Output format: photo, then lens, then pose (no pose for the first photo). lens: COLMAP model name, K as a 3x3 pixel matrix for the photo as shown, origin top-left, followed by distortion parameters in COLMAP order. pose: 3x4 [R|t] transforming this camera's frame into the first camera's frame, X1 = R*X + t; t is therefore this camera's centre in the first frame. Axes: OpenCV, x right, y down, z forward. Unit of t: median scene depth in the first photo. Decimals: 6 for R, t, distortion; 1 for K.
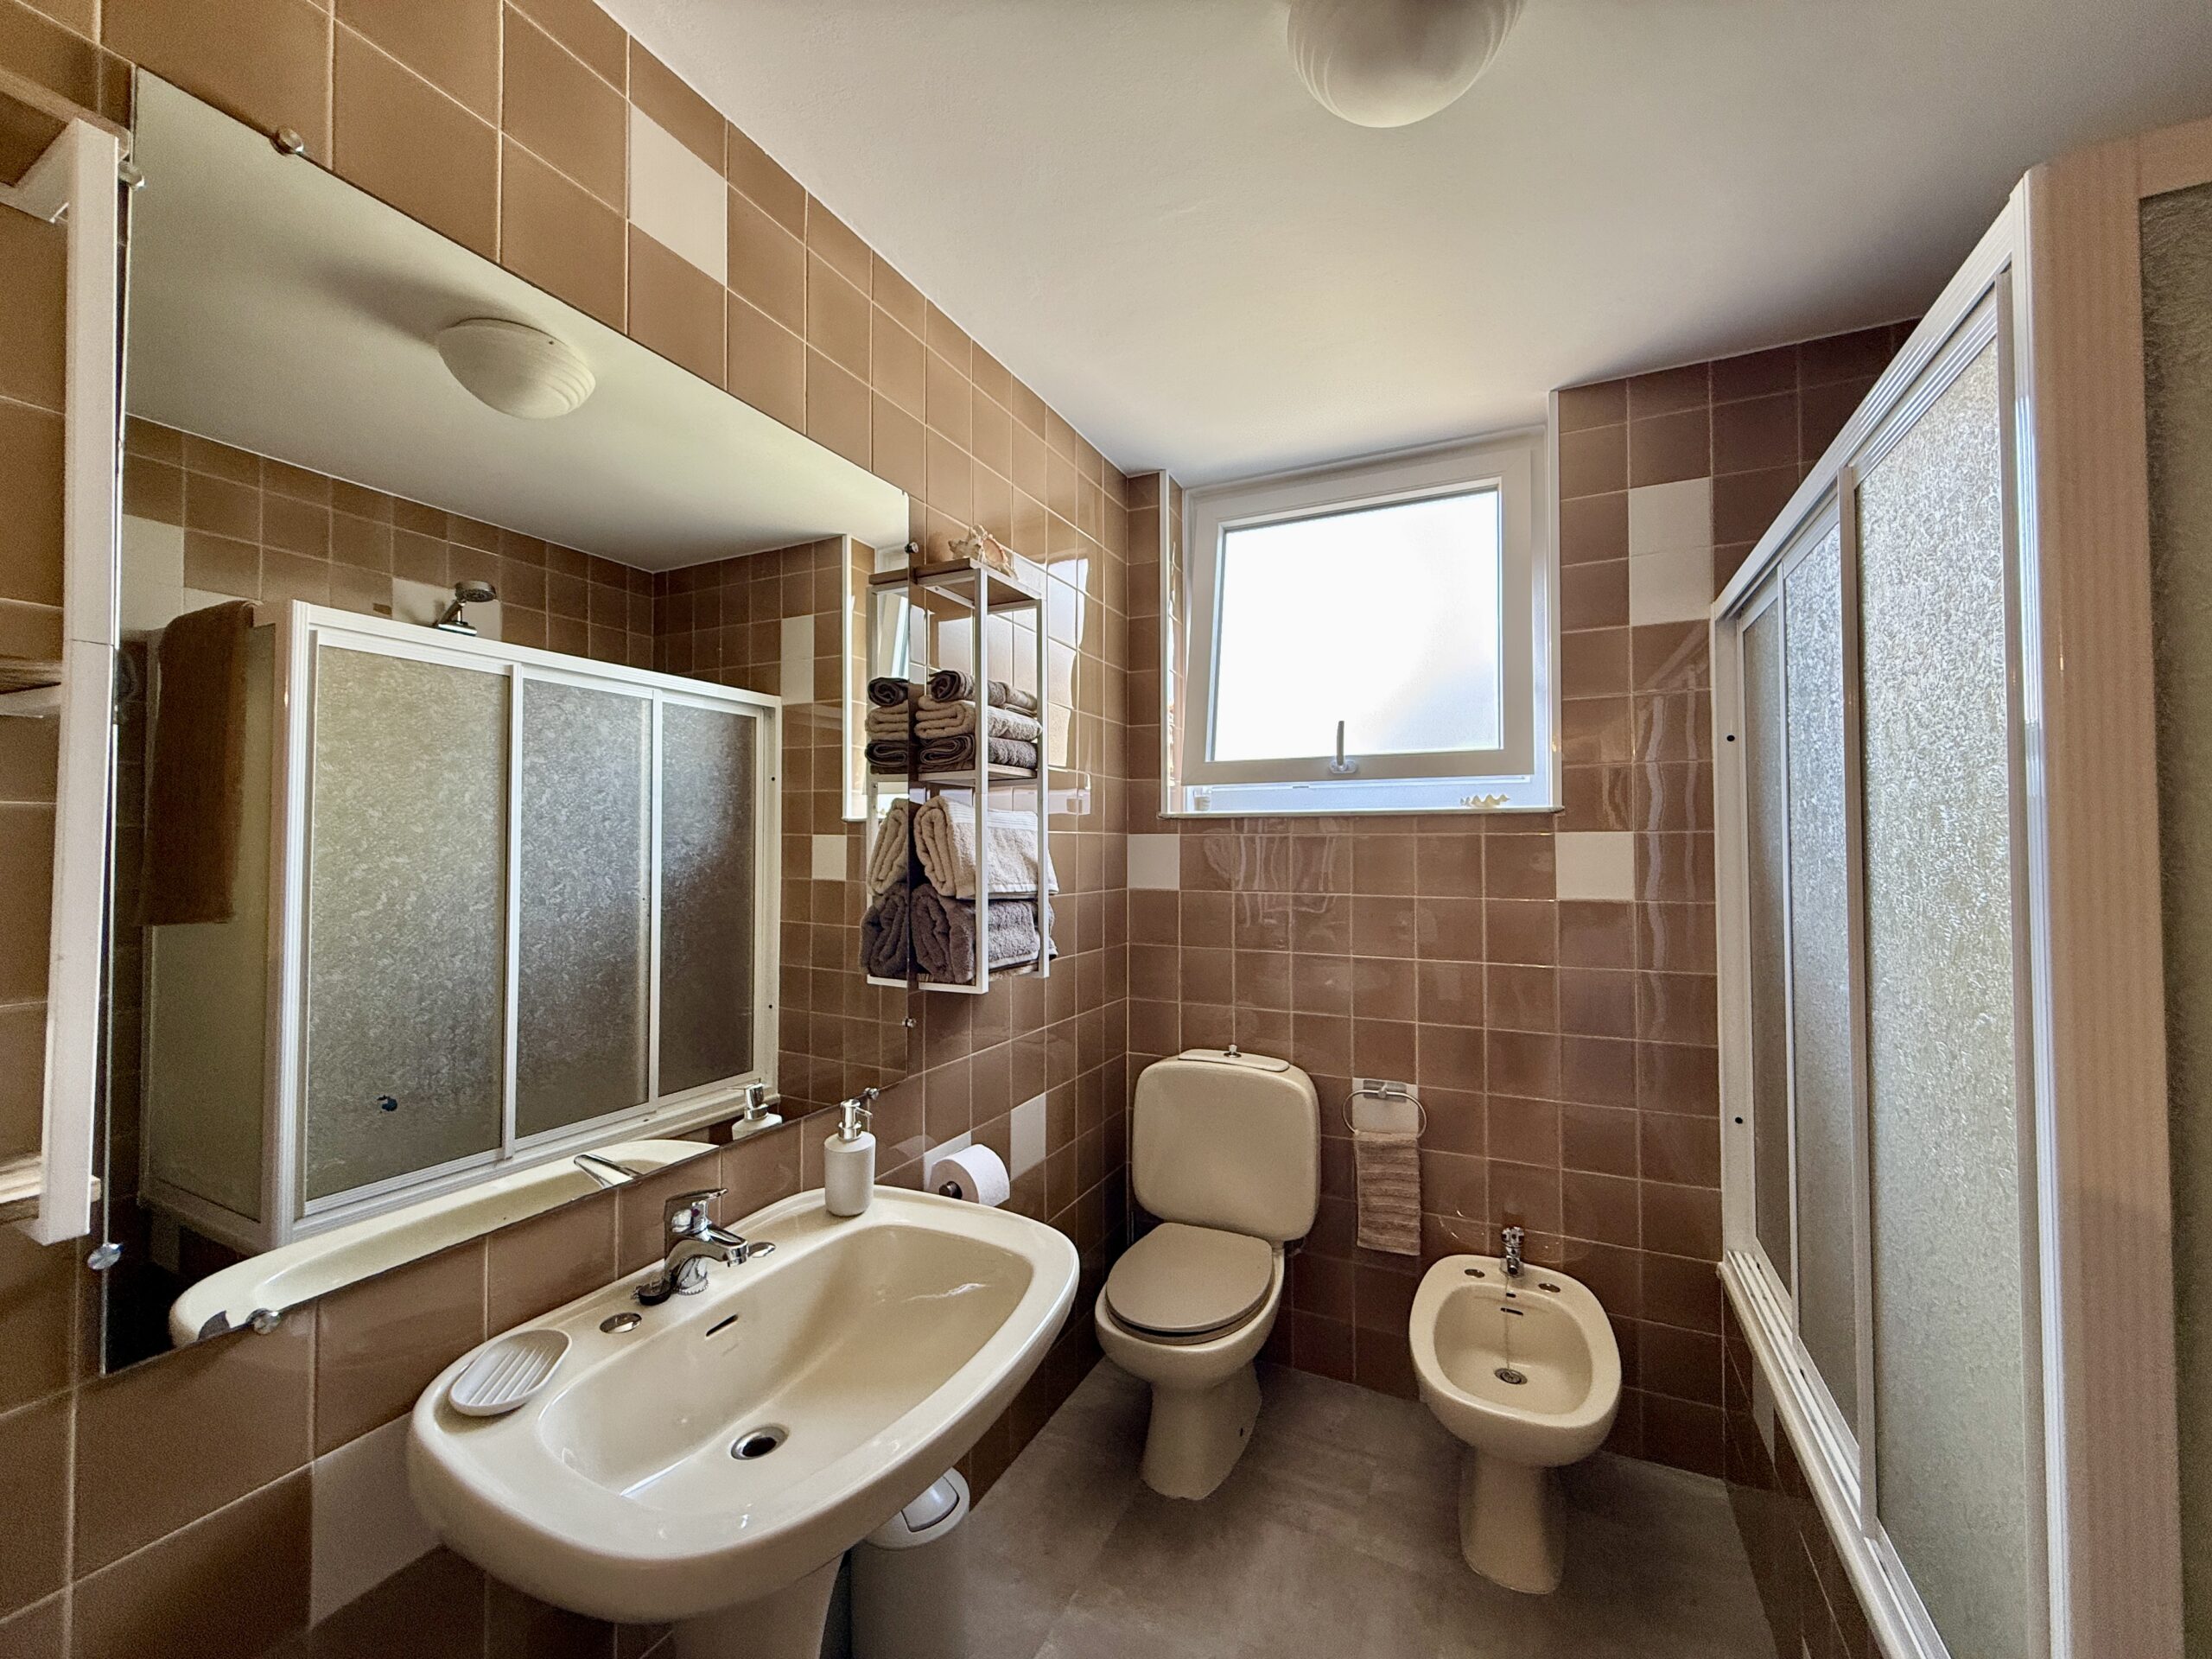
lens RADIAL K [[887.2, 0, 1096.6], [0, 887.2, 833.9], [0, 0, 1]] dist [0.009049, -0.001021]
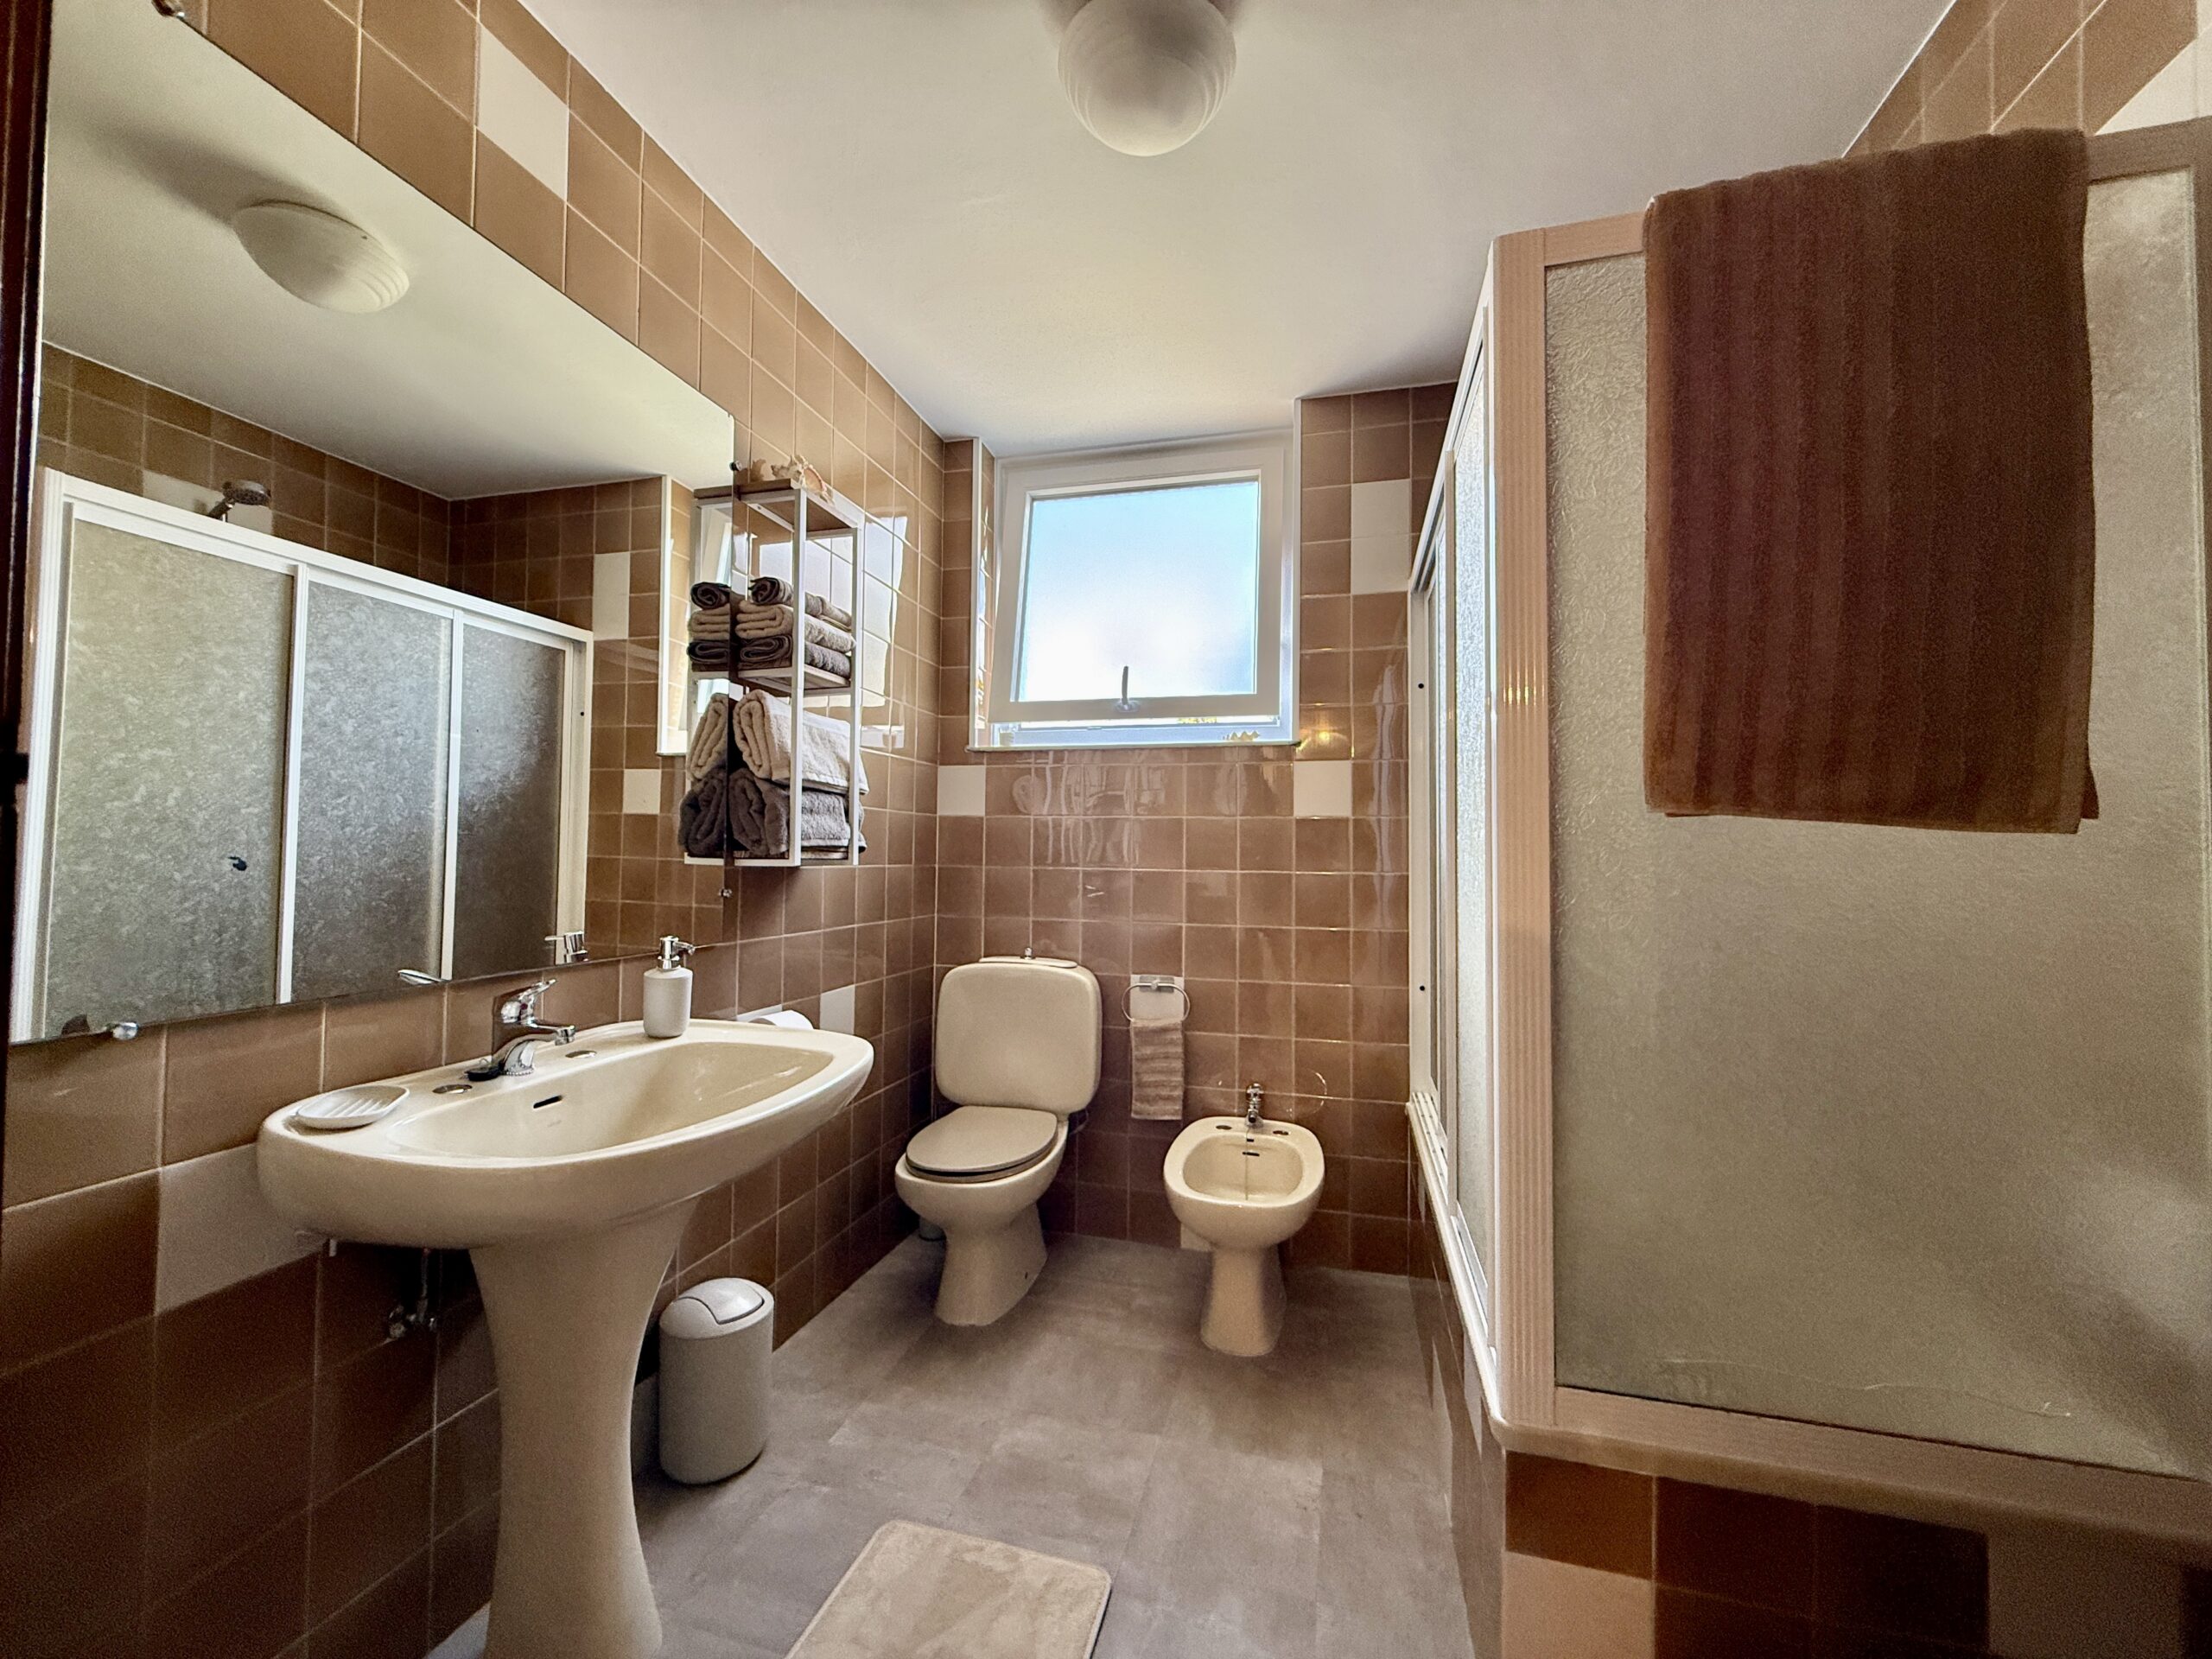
lens RADIAL K [[887.2, 0, 1094.3], [0, 887.2, 828.5], [0, 0, 1]] dist [0.009049, -0.001021]
pose [[0.982098, 0.017009, 0.187601, 0.024718], [-0.014706, 0.999799, -0.013660, 0.111842], [-0.187795, 0.010657, 0.982150, -0.136593]]
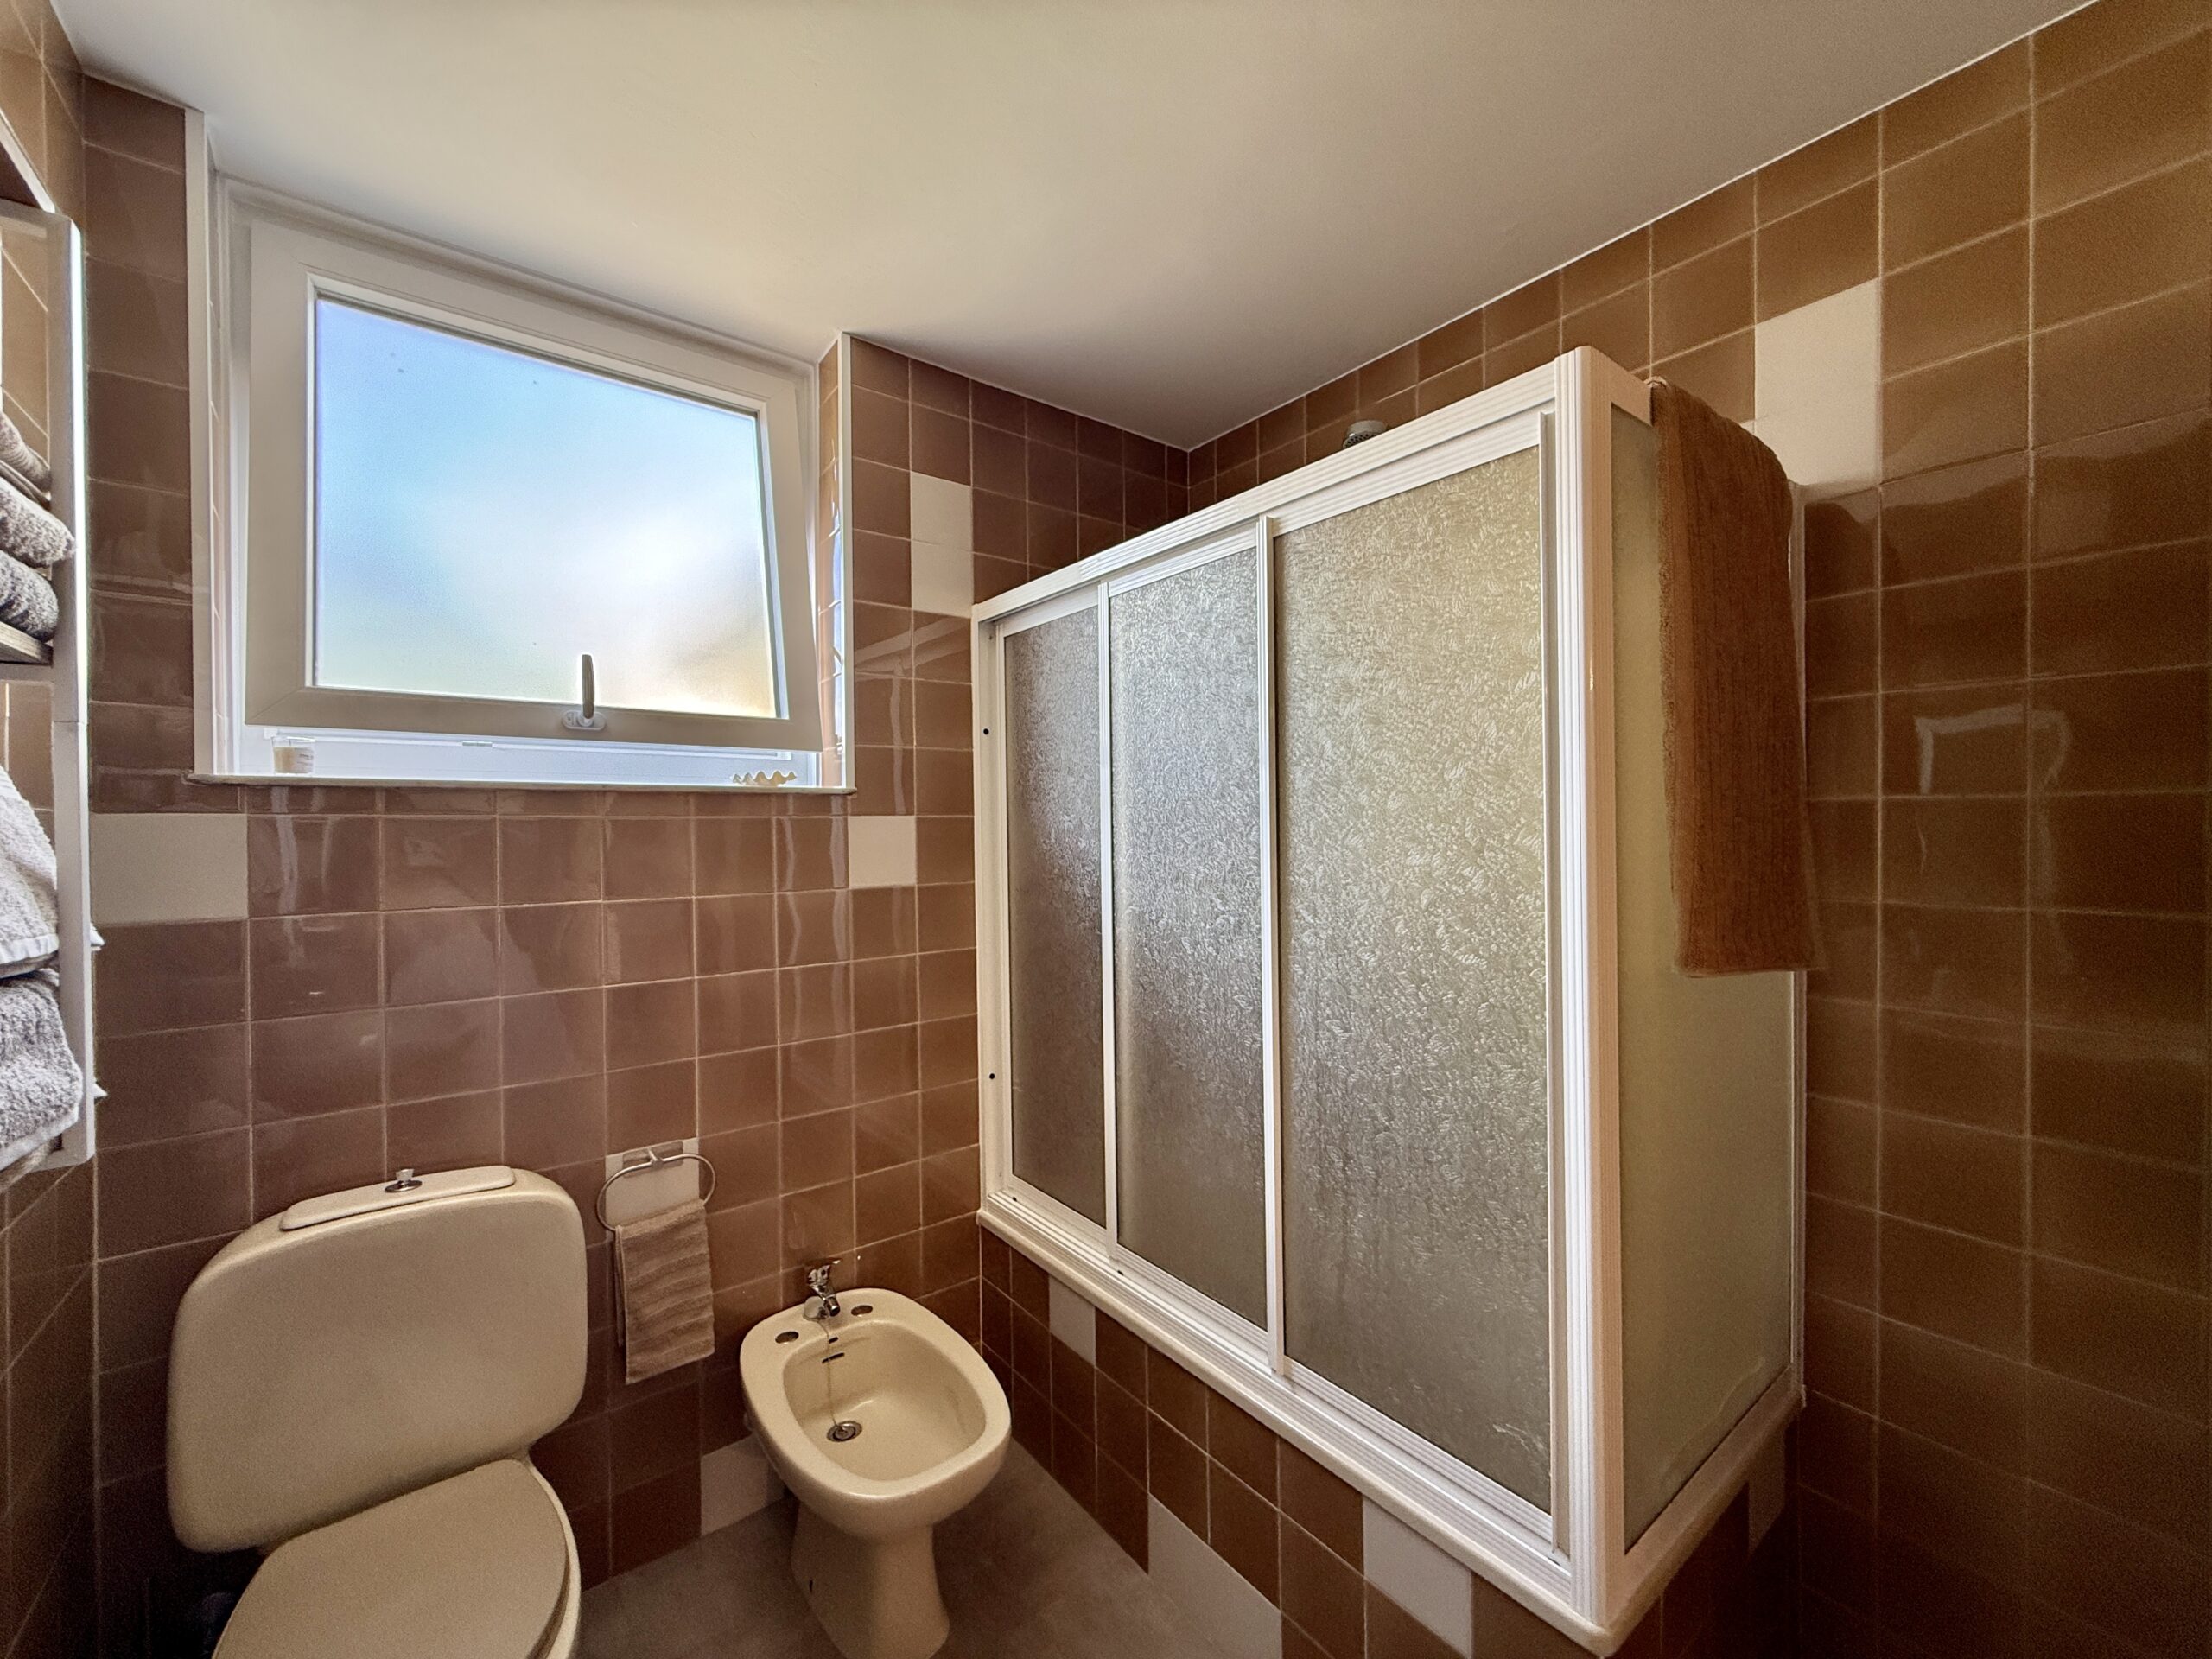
lens RADIAL K [[887.2, 0, 1103.2], [0, 887.2, 829.6], [0, 0, 1]] dist [0.009049, -0.001021]
pose [[0.448514, -0.005422, 0.893759, -0.191968], [-0.002438, 0.999970, 0.007290, 0.005234], [-0.893772, -0.005448, 0.448488, 0.354145]]
